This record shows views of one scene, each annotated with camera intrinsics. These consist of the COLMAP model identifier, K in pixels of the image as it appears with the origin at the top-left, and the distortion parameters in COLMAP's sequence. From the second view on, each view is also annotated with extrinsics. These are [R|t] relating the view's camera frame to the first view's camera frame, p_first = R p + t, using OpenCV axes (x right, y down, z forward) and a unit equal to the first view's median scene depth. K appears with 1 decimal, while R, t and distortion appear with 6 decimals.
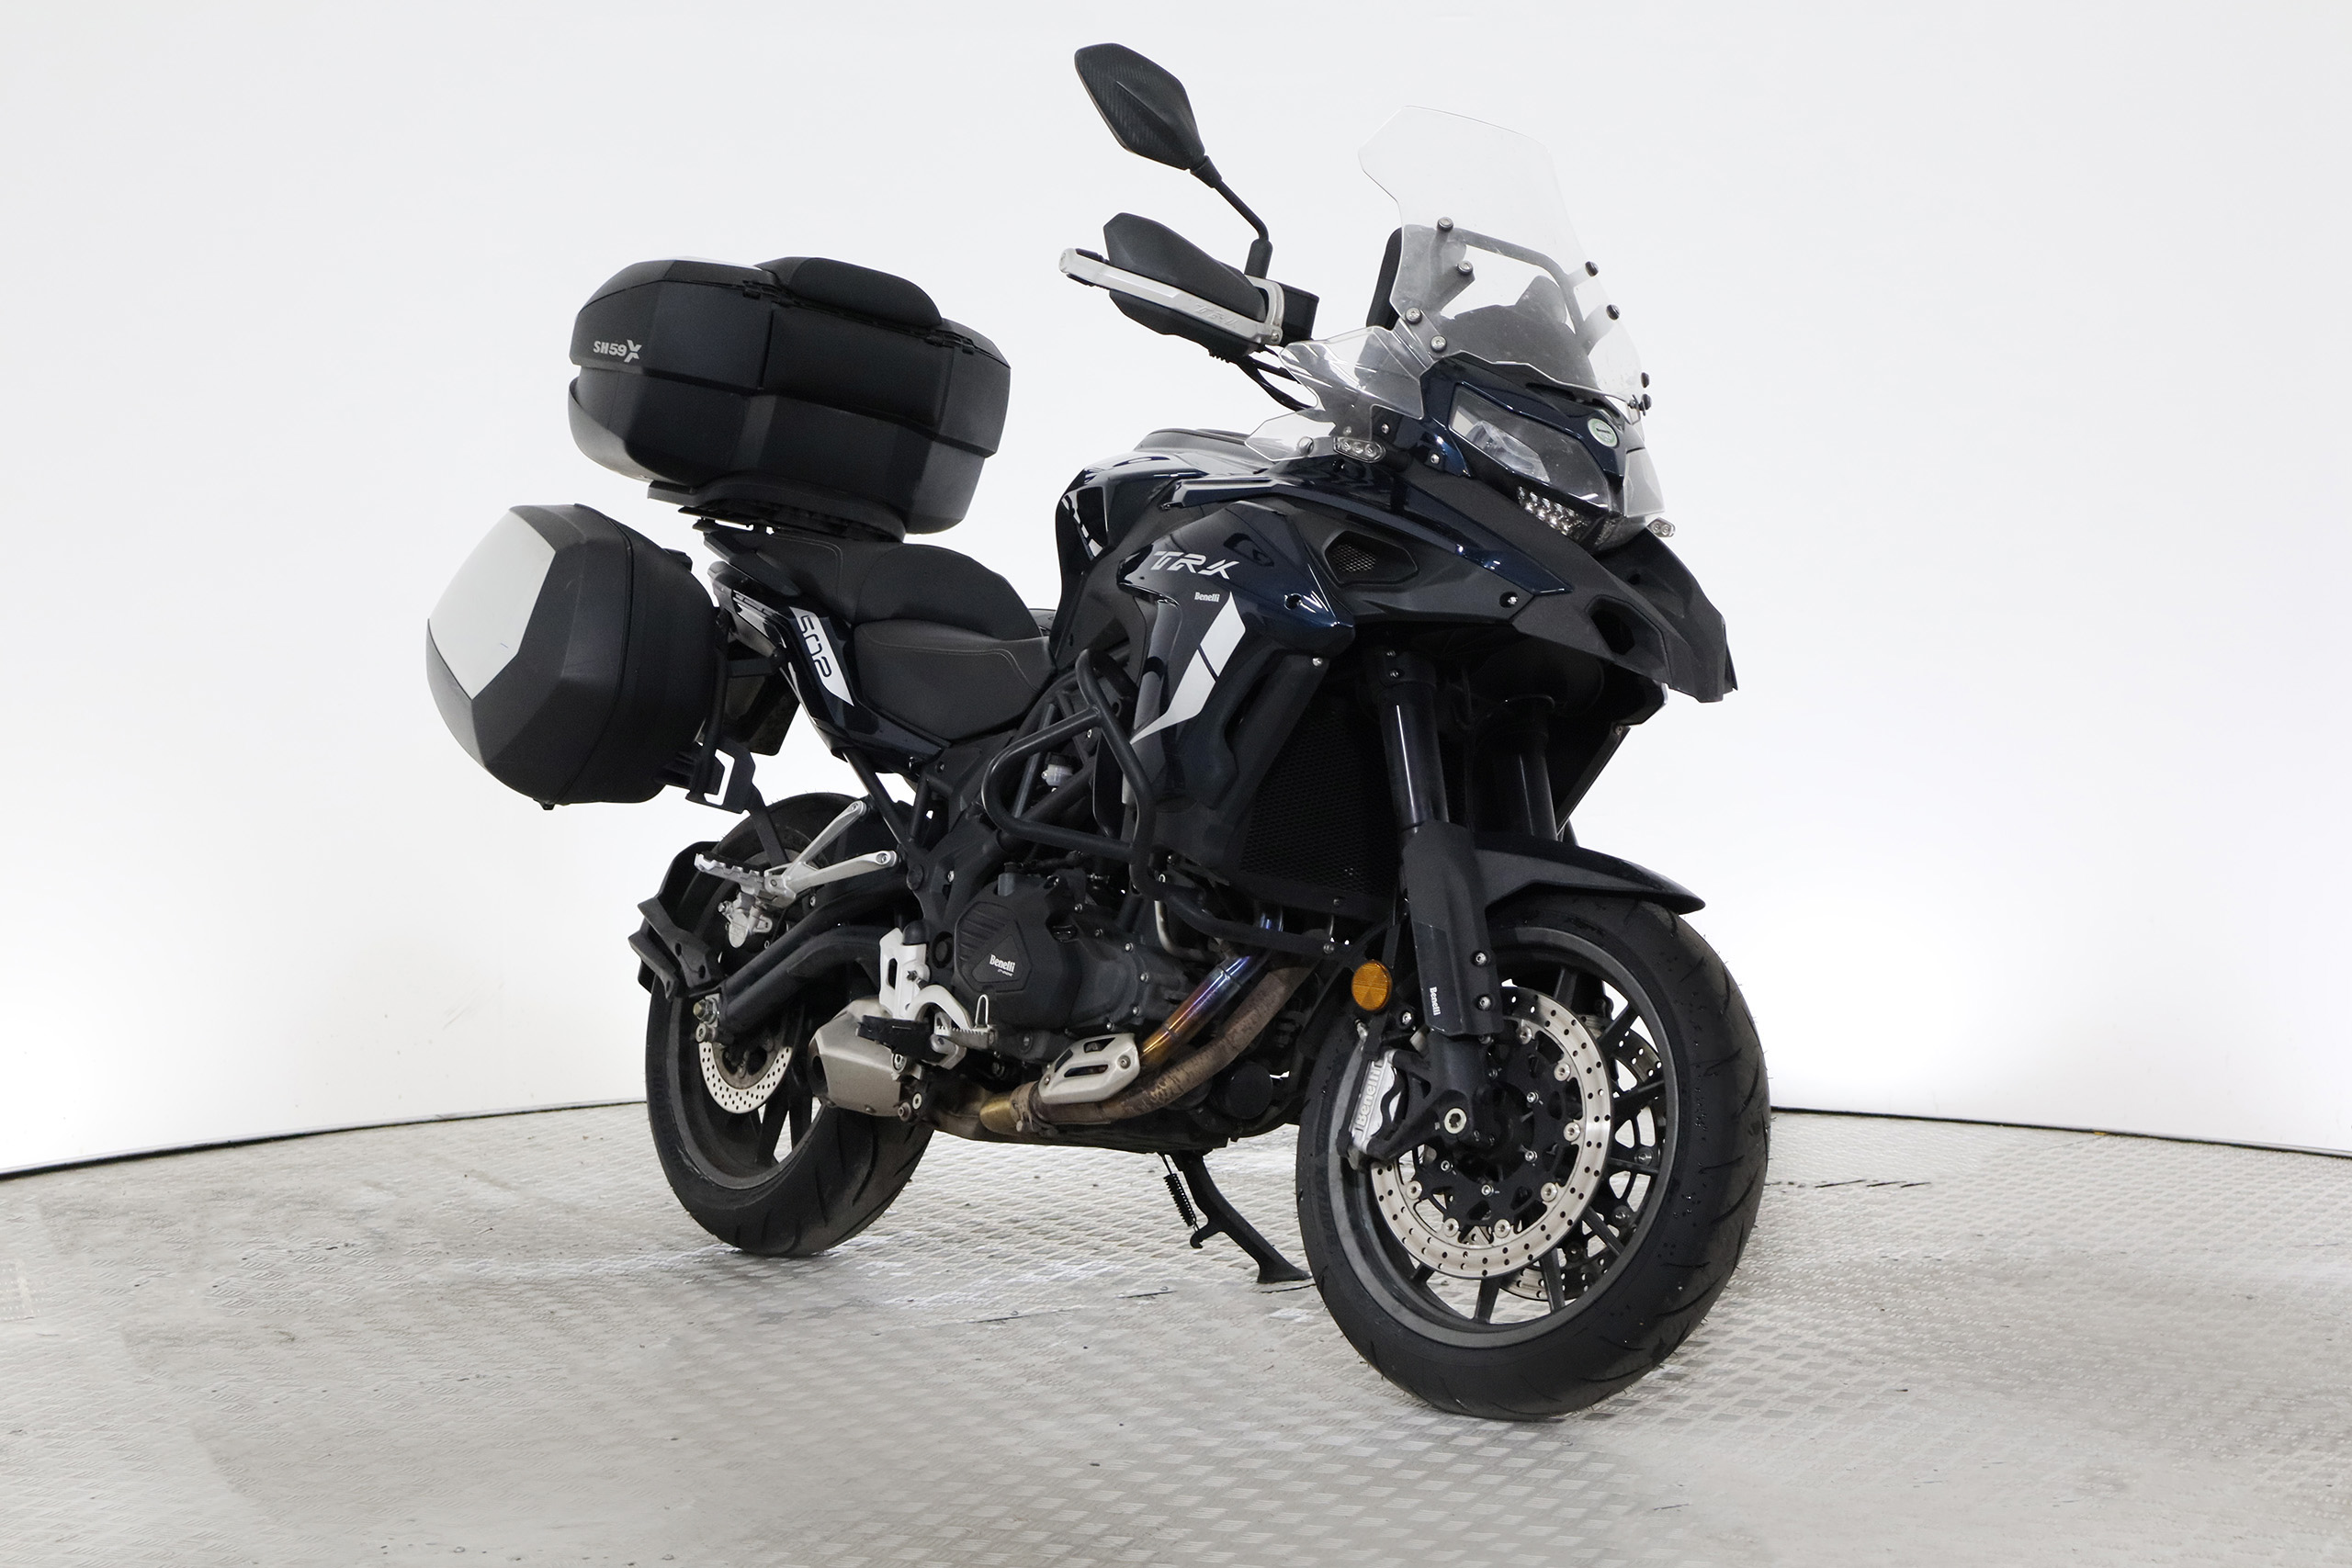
lens RADIAL K [[4871.7, 0, 1175.8], [0, 4871.7, 779.3], [0, 0, 1]] dist [0.133207, 0.000000]
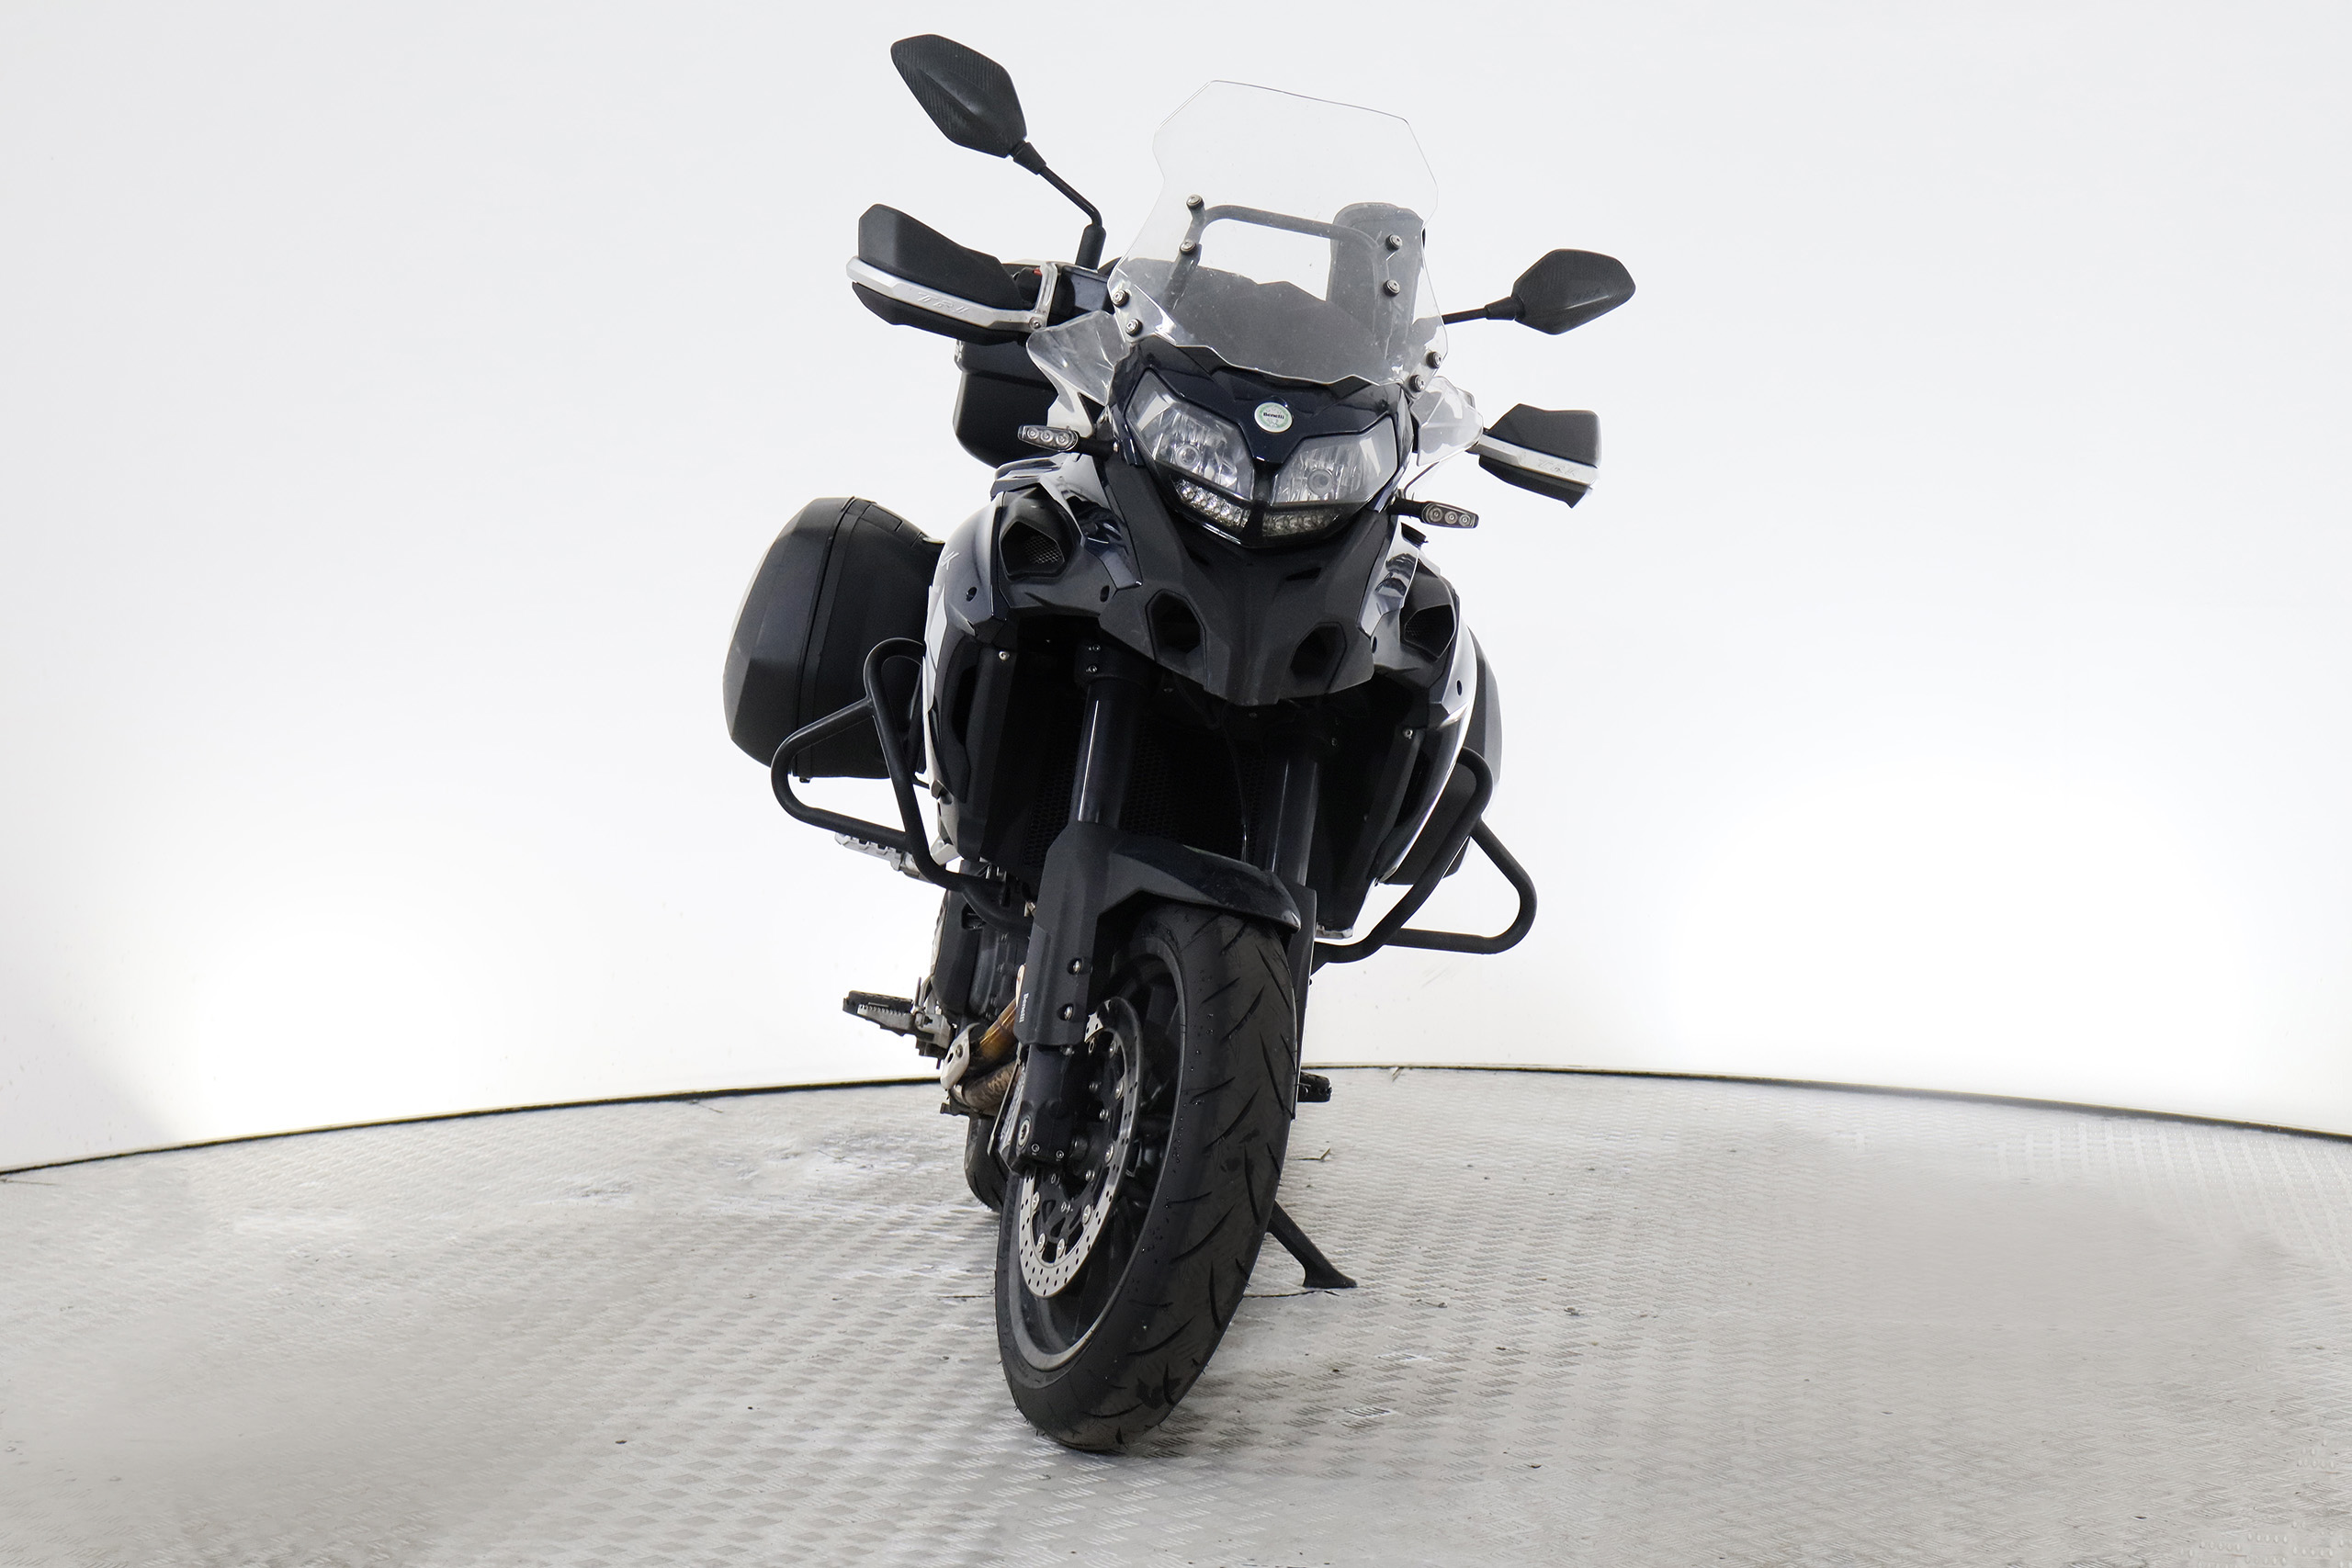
lens RADIAL K [[4303.4, 0, 1175.9], [0, 4303.4, 788.4], [0, 0, 1]] dist [0.230852, 0.000000]
pose [[0.832395, 0.031754, -0.553272, 0.526674], [-0.025708, 0.999495, 0.018685, -0.014149], [0.553586, -0.001330, 0.832791, 0.289934]]
